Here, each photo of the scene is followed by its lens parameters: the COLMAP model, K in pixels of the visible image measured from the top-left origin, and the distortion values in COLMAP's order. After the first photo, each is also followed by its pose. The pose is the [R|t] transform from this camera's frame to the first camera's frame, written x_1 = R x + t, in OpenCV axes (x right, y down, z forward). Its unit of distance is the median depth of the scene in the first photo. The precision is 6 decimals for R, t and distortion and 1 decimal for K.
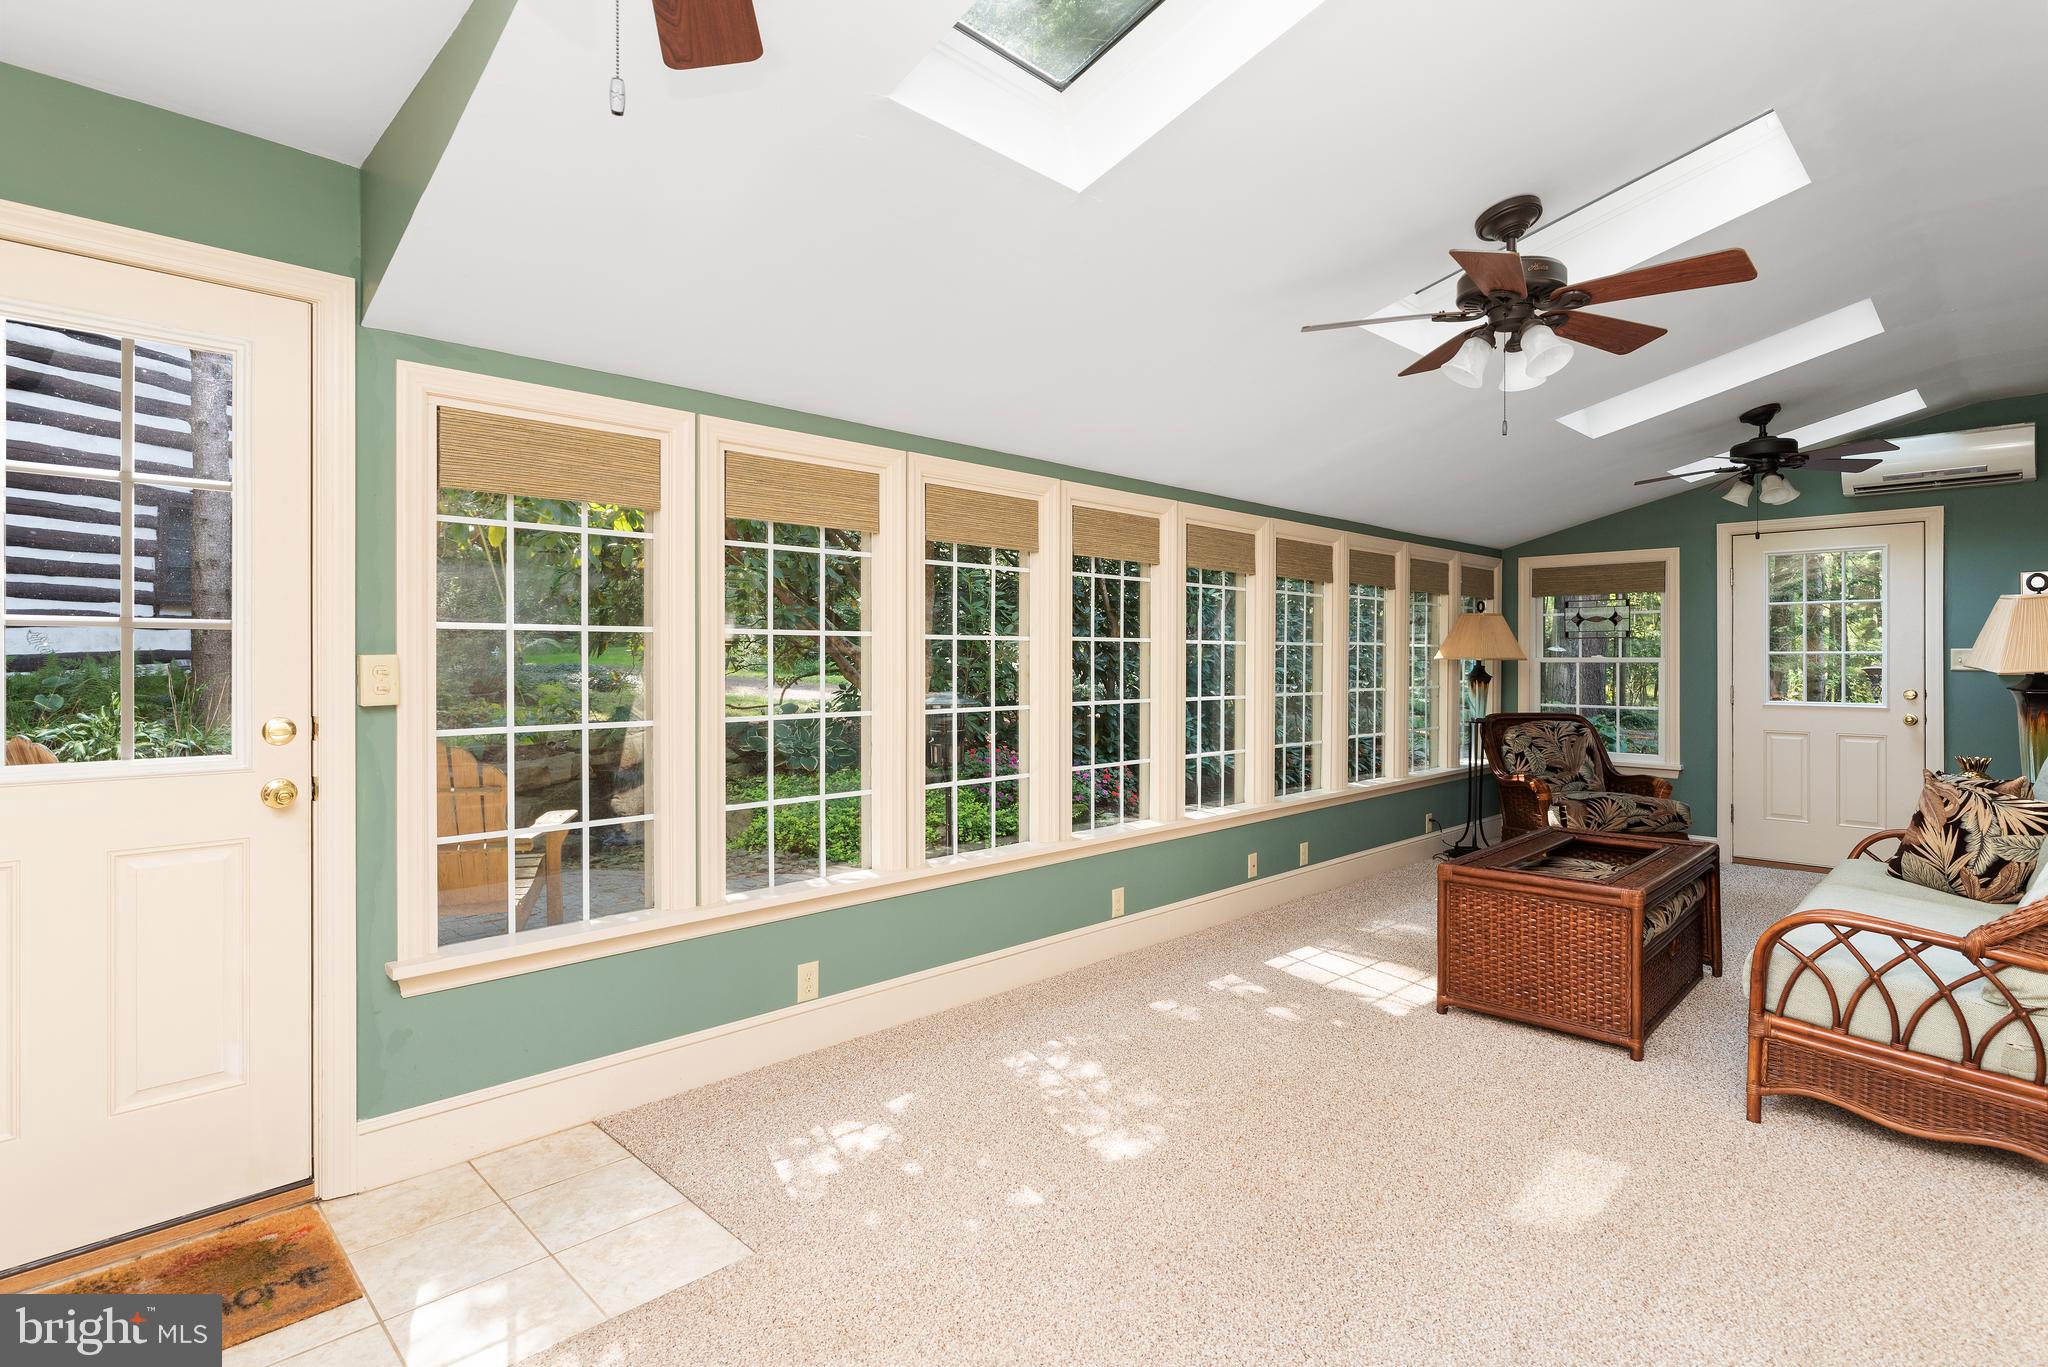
lens RADIAL K [[1006.7, 0, 1042.8], [0, 1006.7, 665.8], [0, 0, 1]] dist [0.000214, -0.001516]
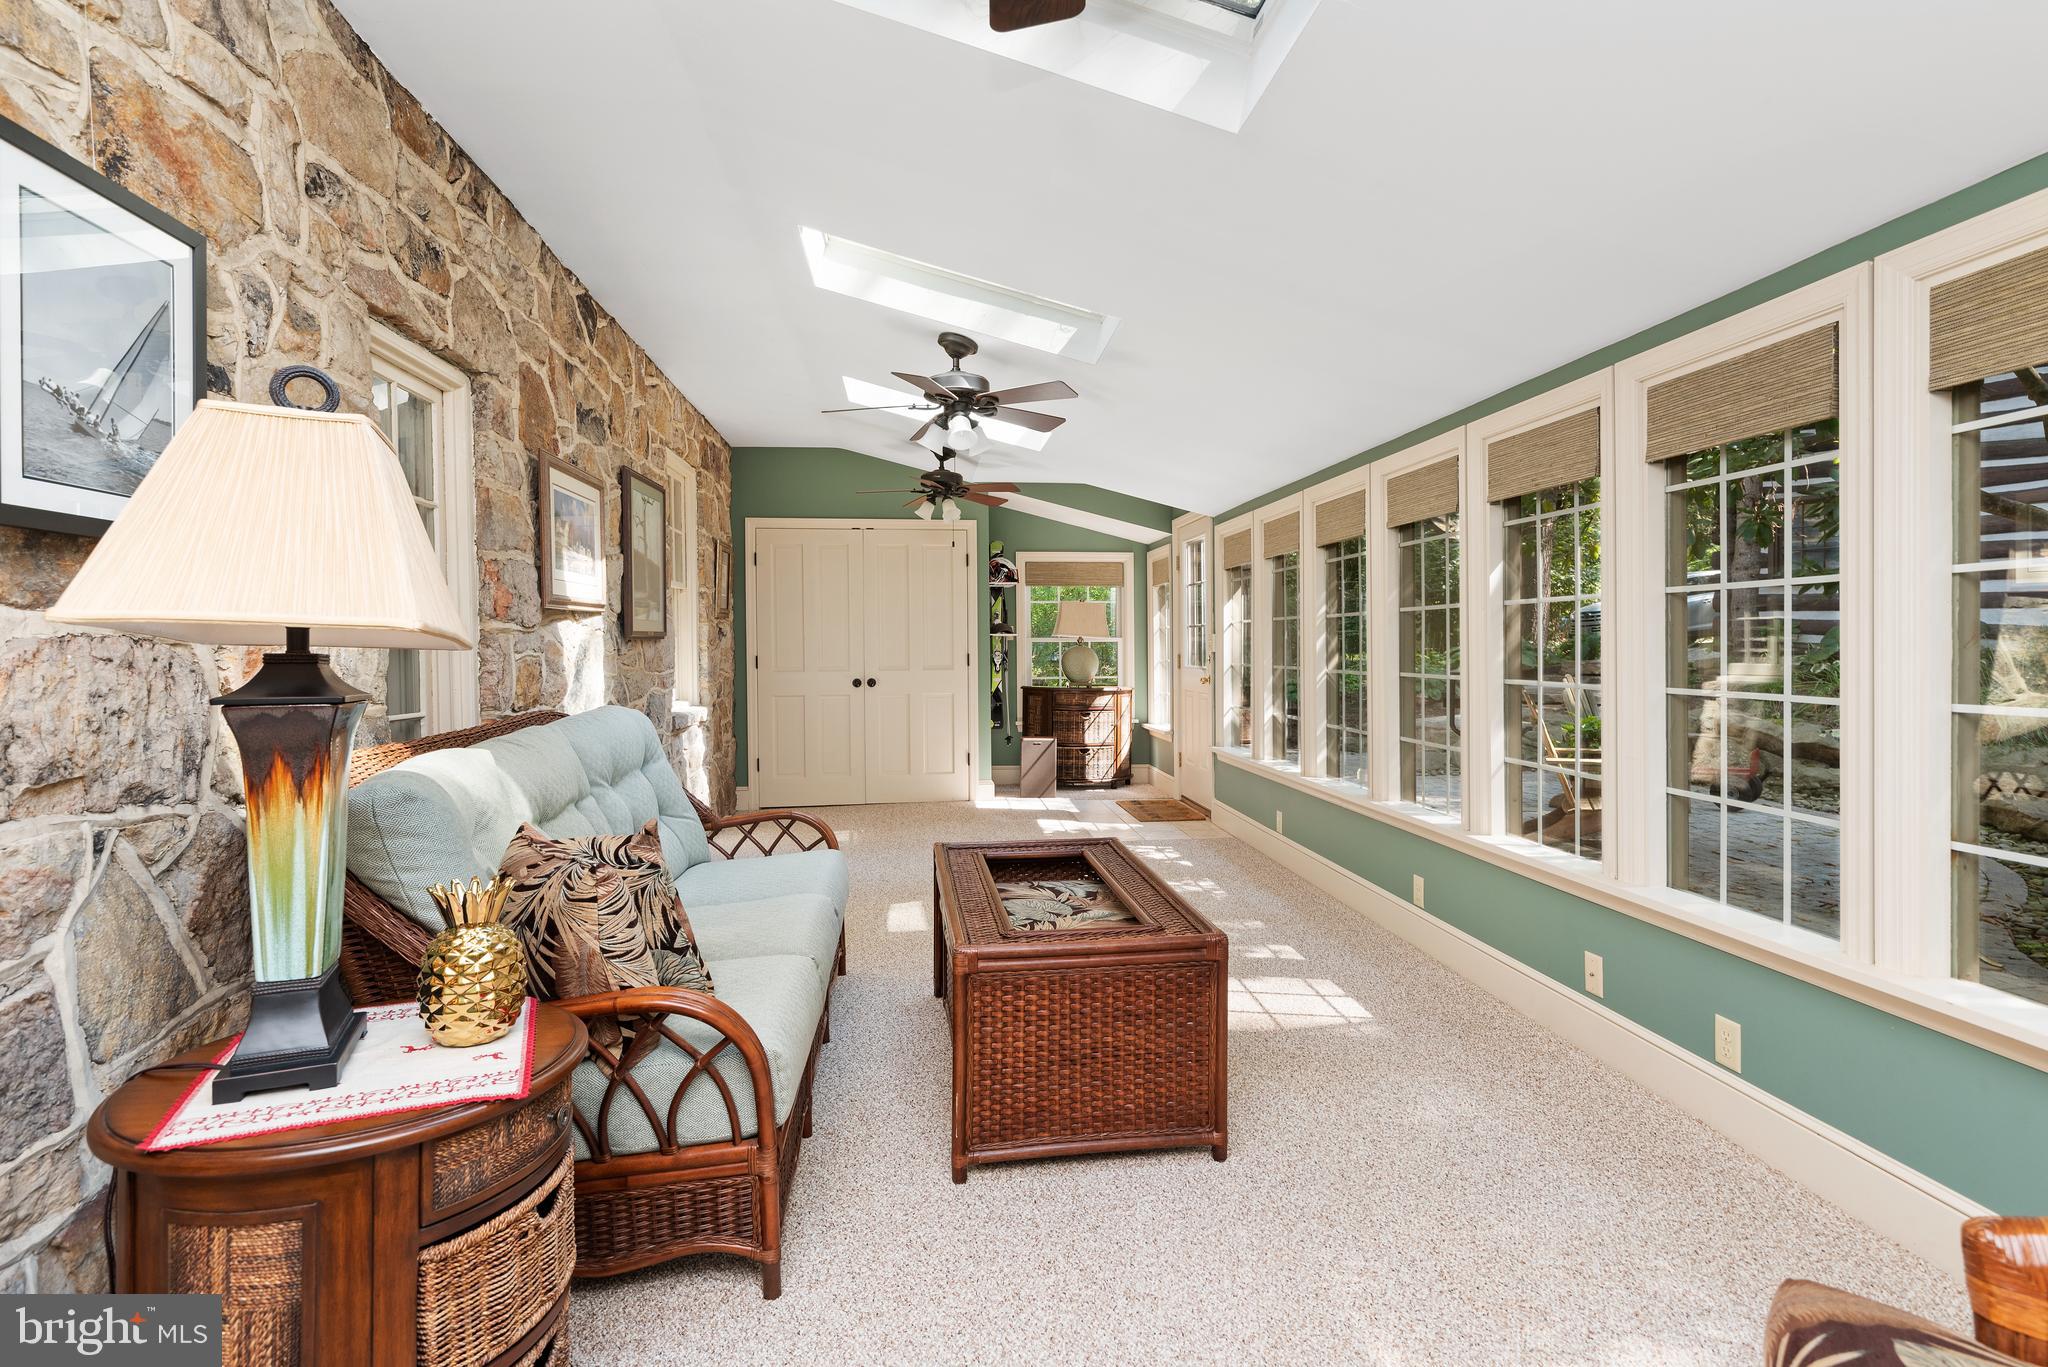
lens RADIAL K [[1006.7, 0, 1028.5], [0, 1006.7, 670.0], [0, 0, 1]] dist [0.000214, -0.001516]
pose [[-0.636419, 0.017576, -0.771143, 1.190562], [-0.003881, 0.999655, 0.025987, 0.009212], [0.771334, 0.019531, -0.636131, 1.534438]]
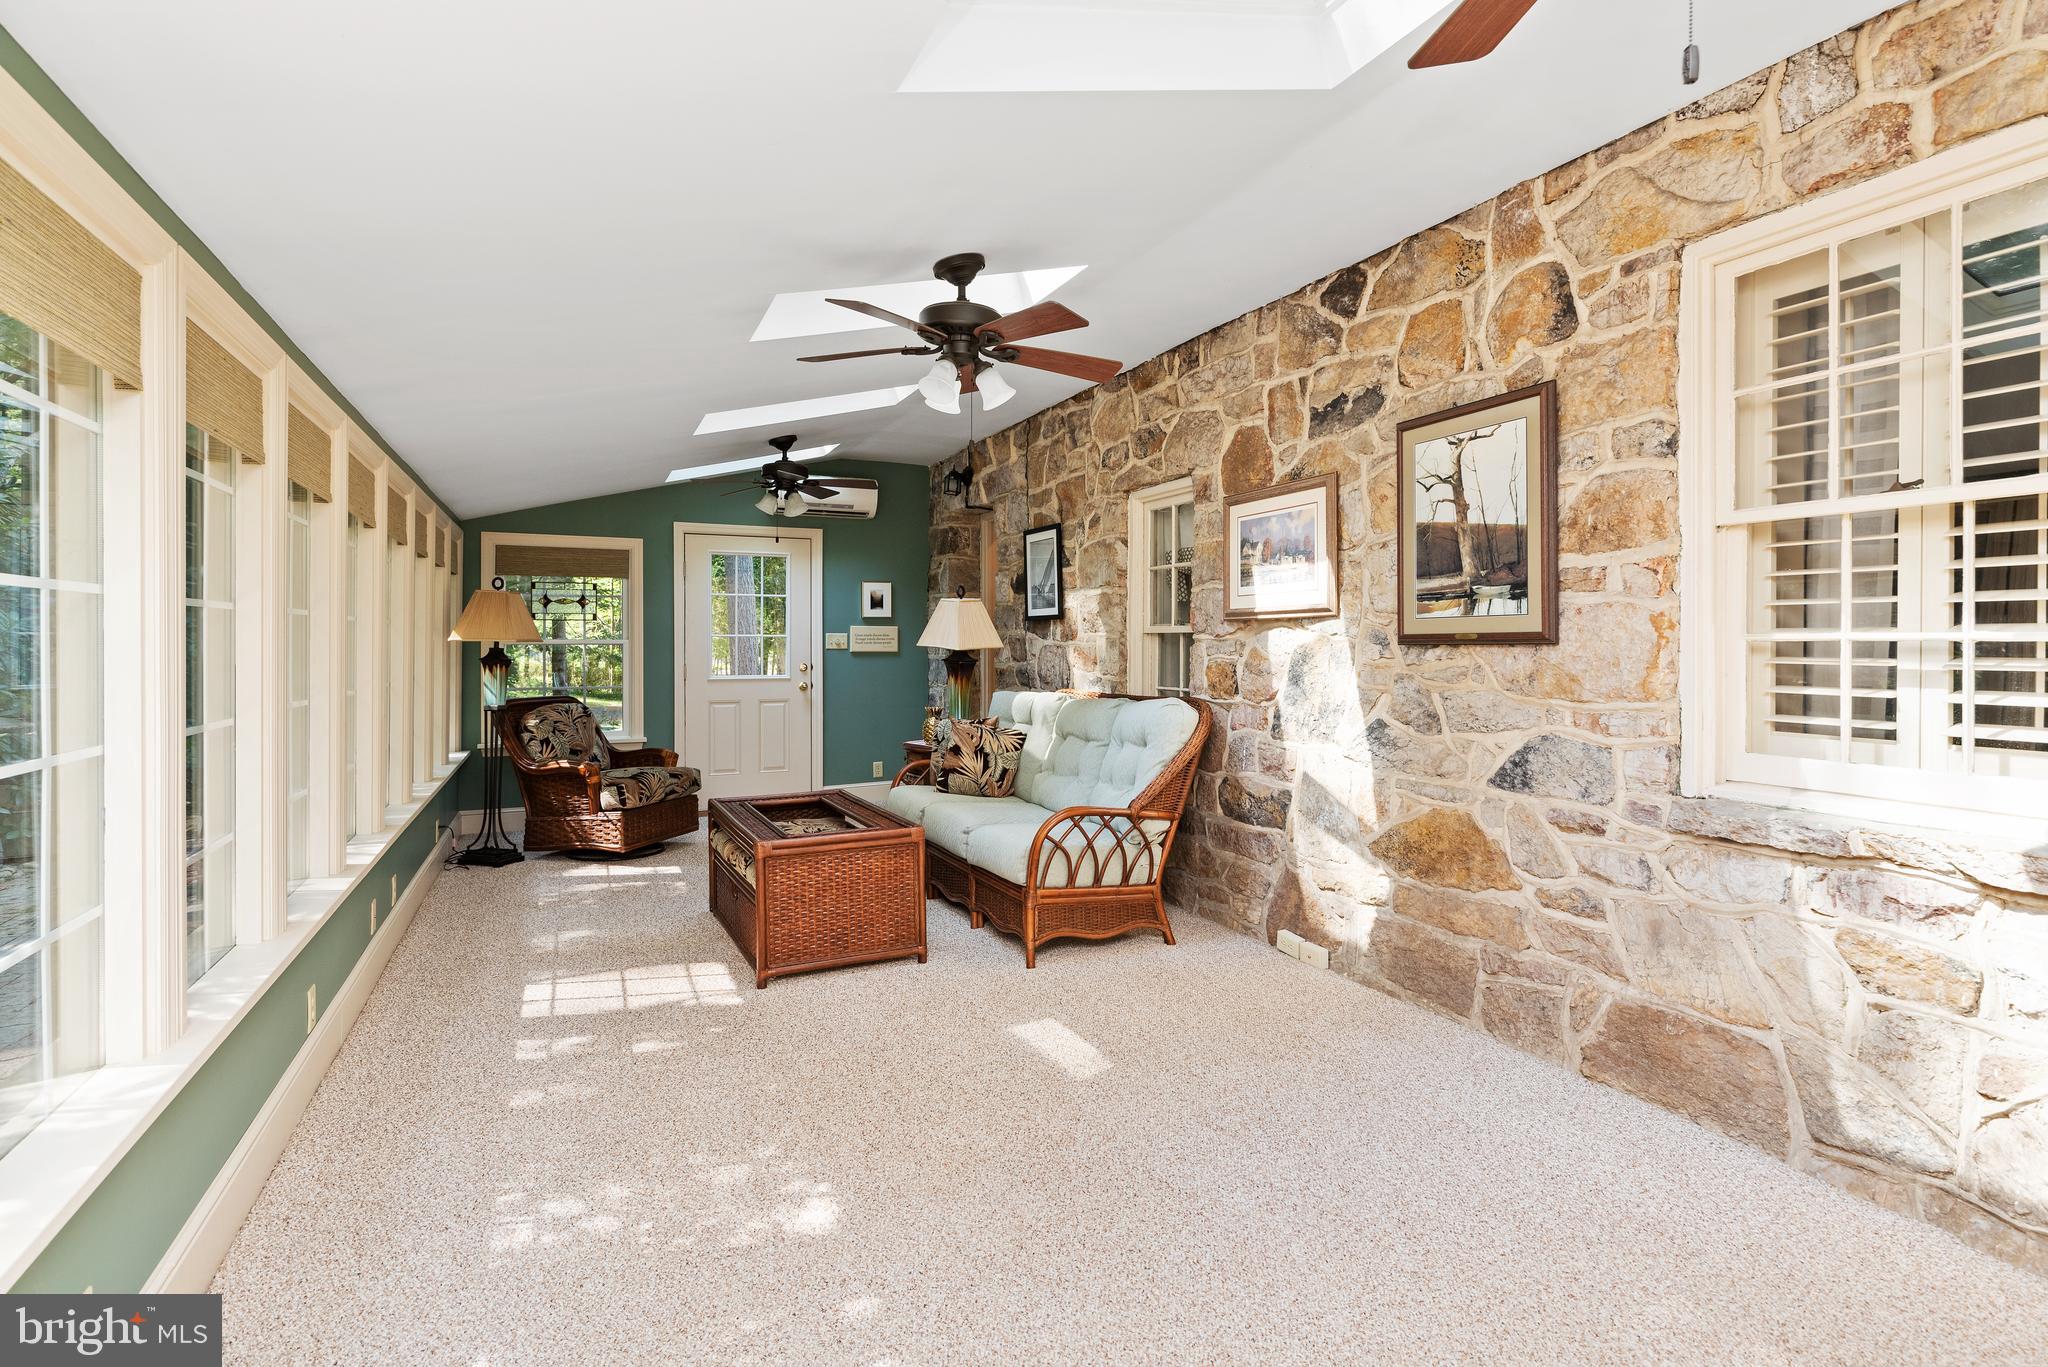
lens RADIAL K [[1006.7, 0, 1074.8], [0, 1006.7, 642.6], [0, 0, 1]] dist [0.000214, -0.001516]
pose [[0.323959, -0.000619, 0.946071, -0.454766], [0.007113, 0.999973, -0.001781, 0.000909], [-0.946044, 0.007307, 0.323955, 0.364176]]
